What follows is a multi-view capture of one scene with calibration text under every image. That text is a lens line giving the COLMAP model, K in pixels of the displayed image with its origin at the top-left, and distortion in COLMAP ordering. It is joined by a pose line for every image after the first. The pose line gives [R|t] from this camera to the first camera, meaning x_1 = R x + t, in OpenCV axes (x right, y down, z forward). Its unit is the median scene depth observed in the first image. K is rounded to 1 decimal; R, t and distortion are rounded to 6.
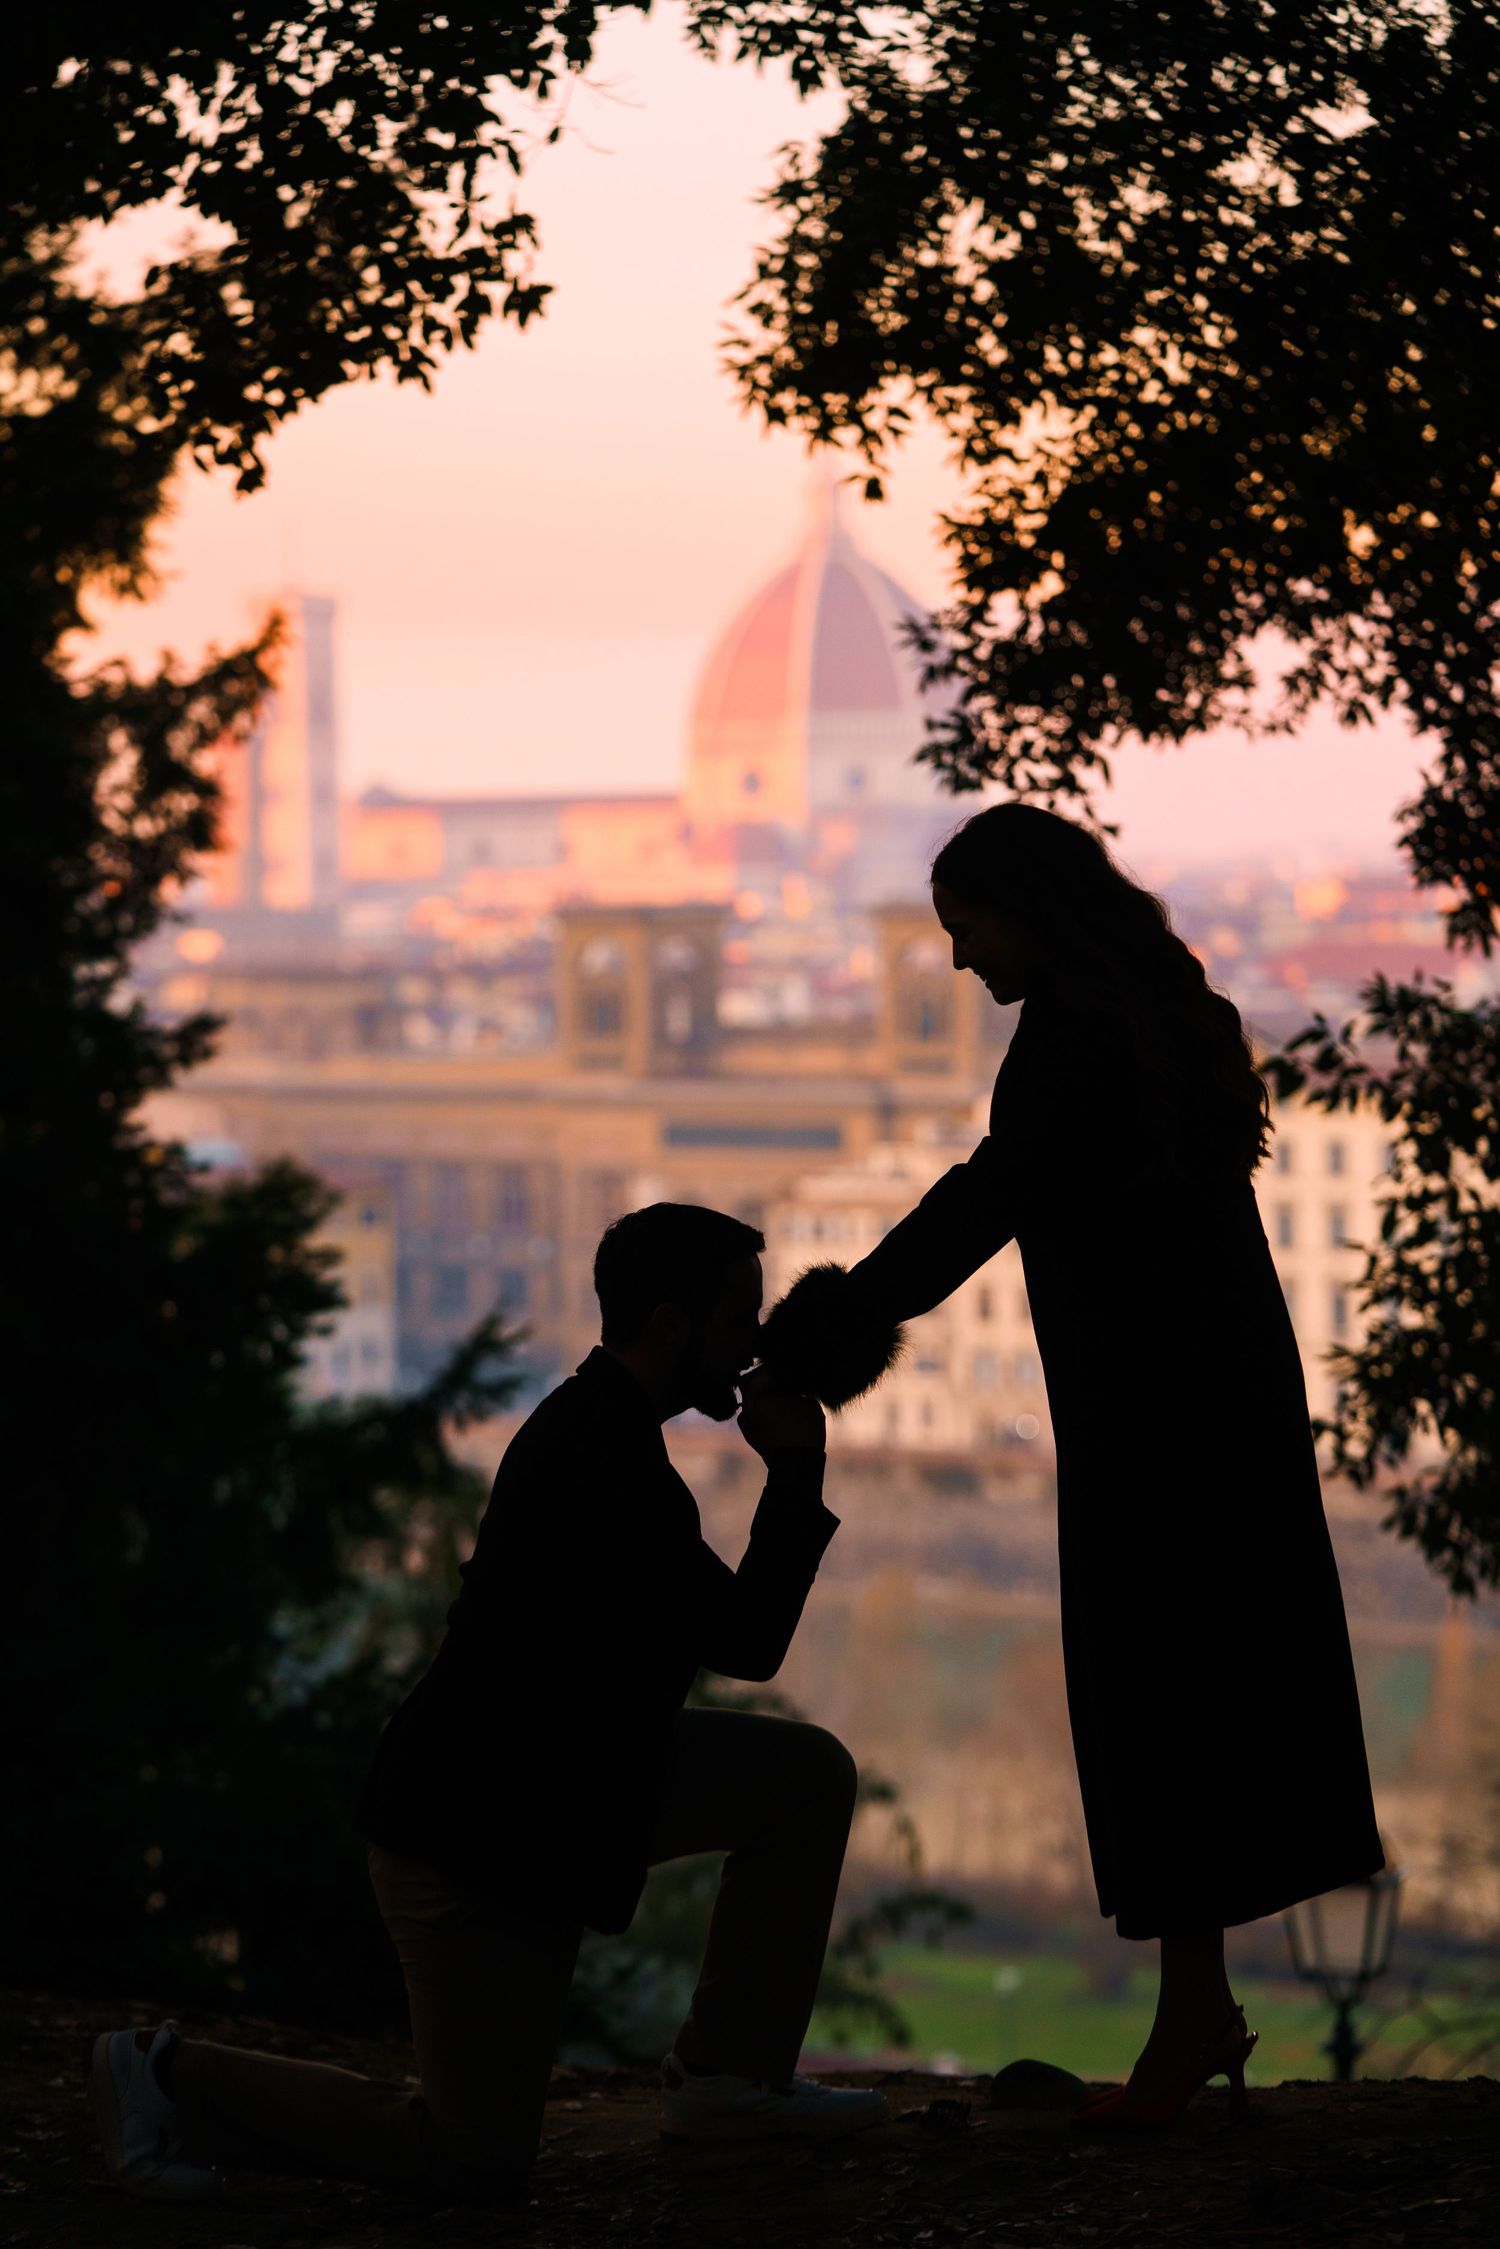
lens RADIAL K [[6674.4, 0, 816.7], [0, 6674.4, 974.8], [0, 0, 1]] dist [0.165514, 0.000000]
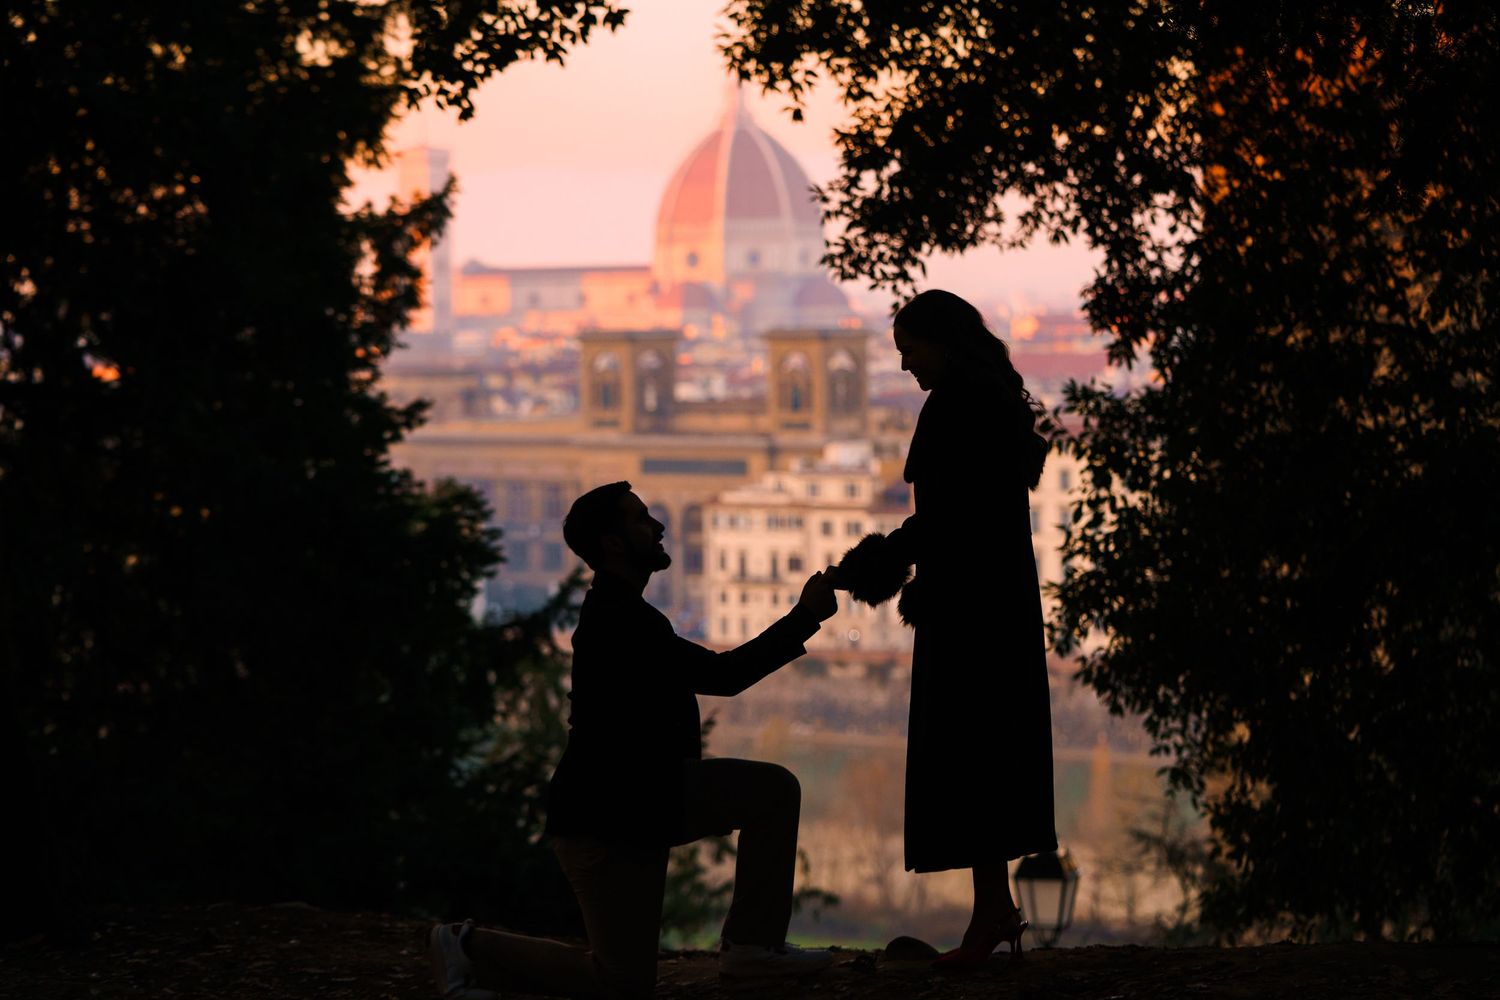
lens RADIAL K [[4118.4, 0, 801.7], [0, 4118.4, 458.9], [0, 0, 1]] dist [0.075627, 0.000000]
pose [[0.999702, 0.000049, 0.024421, -0.017851], [-0.000600, 0.999745, 0.022562, -0.003754], [-0.024414, -0.022569, 0.999447, -0.131998]]
